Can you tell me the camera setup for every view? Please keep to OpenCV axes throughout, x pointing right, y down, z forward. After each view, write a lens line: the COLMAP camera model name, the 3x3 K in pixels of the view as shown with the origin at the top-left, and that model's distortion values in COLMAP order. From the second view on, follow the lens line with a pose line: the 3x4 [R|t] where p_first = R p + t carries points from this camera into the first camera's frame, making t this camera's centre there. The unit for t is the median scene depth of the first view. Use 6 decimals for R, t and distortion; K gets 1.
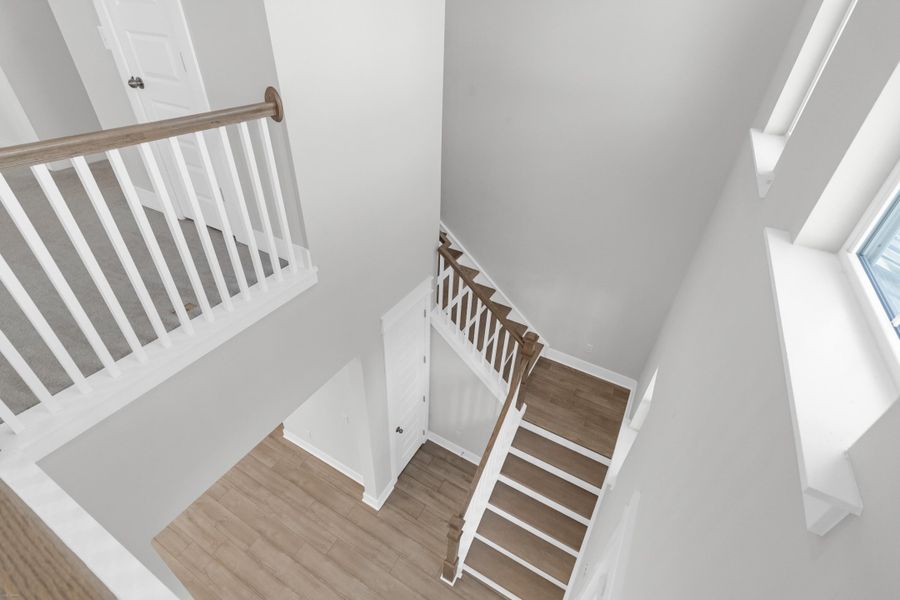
lens RADIAL K [[411.9, 0, 447.0], [0, 411.9, 302.6], [0, 0, 1]] dist [-0.000085, -0.000440]
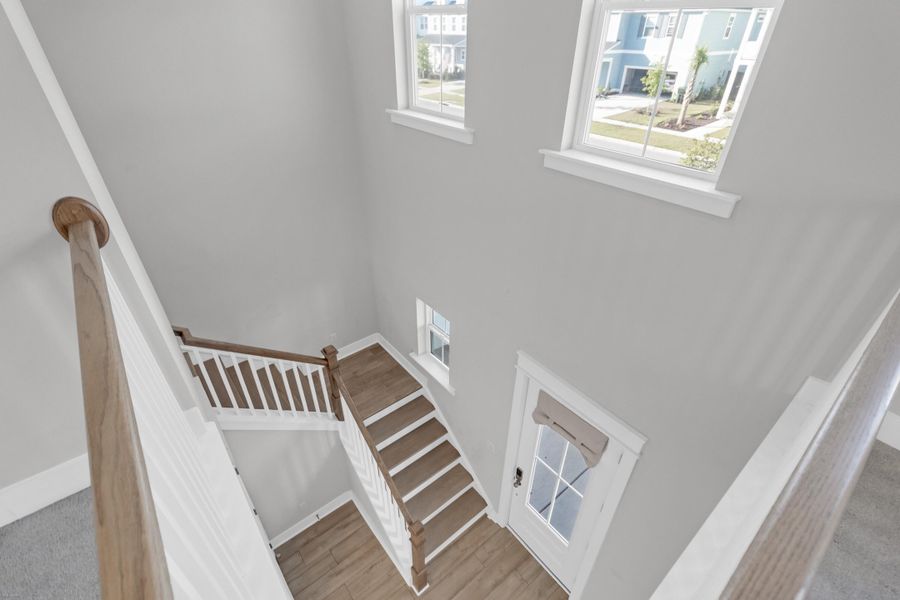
lens RADIAL K [[411.9, 0, 447.0], [0, 411.9, 302.6], [0, 0, 1]] dist [-0.000085, -0.000440]
pose [[0.369194, -0.544937, 0.752821, -0.305488], [0.552958, 0.779866, 0.293336, -0.112410], [-0.746949, 0.307980, 0.589249, 0.133382]]
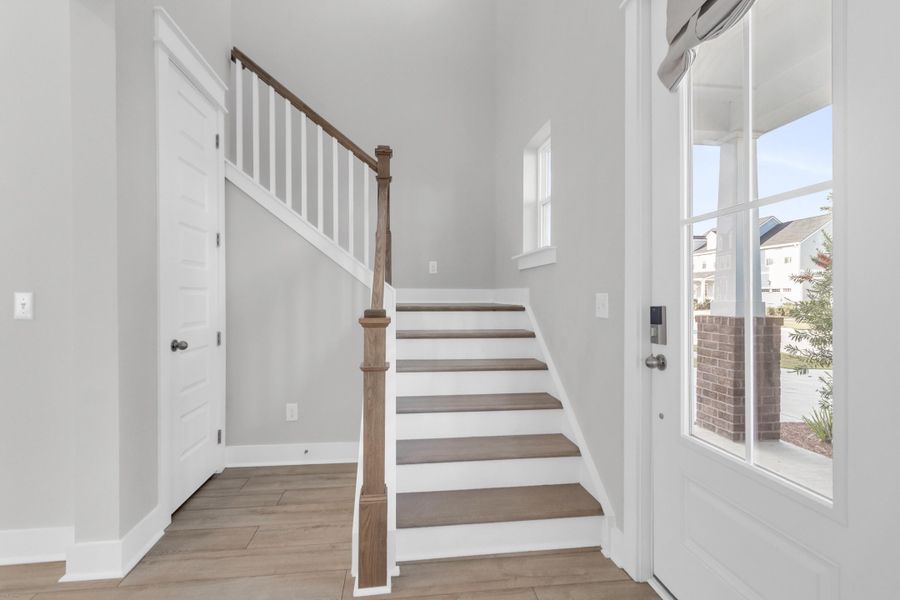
lens RADIAL K [[417.4, 0, 450.0], [0, 417.4, 300.0], [0, 0, 1]] dist [-0.000844, 0.000313]
pose [[0.798795, -0.044609, 0.599948, -0.144325], [0.377510, 0.813636, -0.442134, 0.568856], [-0.468416, 0.579661, 0.666769, 0.472029]]
